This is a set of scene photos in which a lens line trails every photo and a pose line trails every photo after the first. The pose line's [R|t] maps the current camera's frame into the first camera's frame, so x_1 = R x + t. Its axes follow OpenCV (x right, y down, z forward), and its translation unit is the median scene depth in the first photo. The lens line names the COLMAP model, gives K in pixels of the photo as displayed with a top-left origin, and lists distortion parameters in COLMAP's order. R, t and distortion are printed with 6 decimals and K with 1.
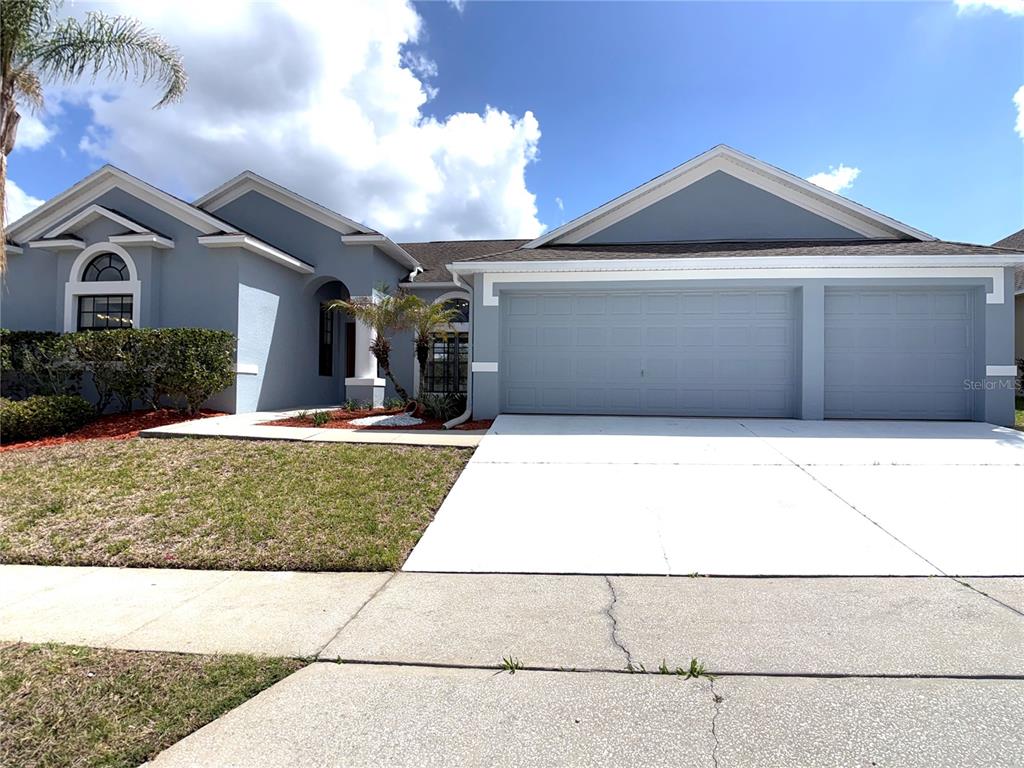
lens RADIAL K [[522.2, 0, 507.6], [0, 522.2, 385.8], [0, 0, 1]] dist [-0.024068, 0.004607]
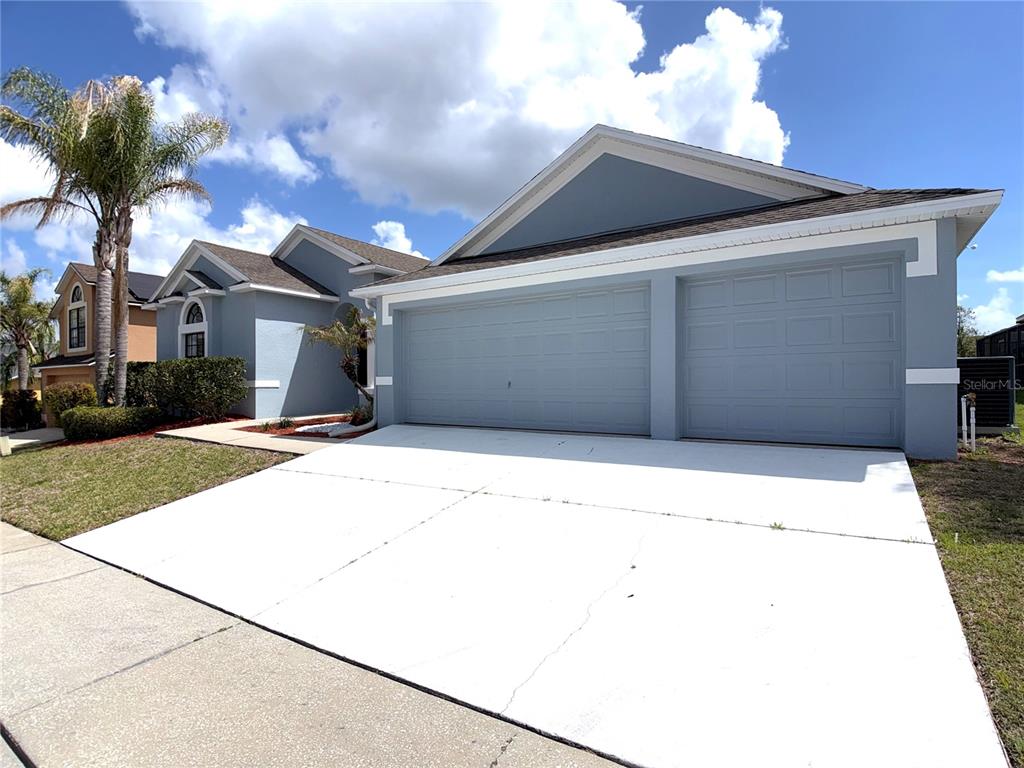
lens RADIAL K [[522.2, 0, 504.4], [0, 522.2, 385.8], [0, 0, 1]] dist [-0.024068, 0.004607]
pose [[0.891501, -0.014627, -0.452783, 0.679235], [0.021276, 0.999728, 0.009596, -0.030847], [0.452519, -0.018188, 0.891569, 0.130976]]
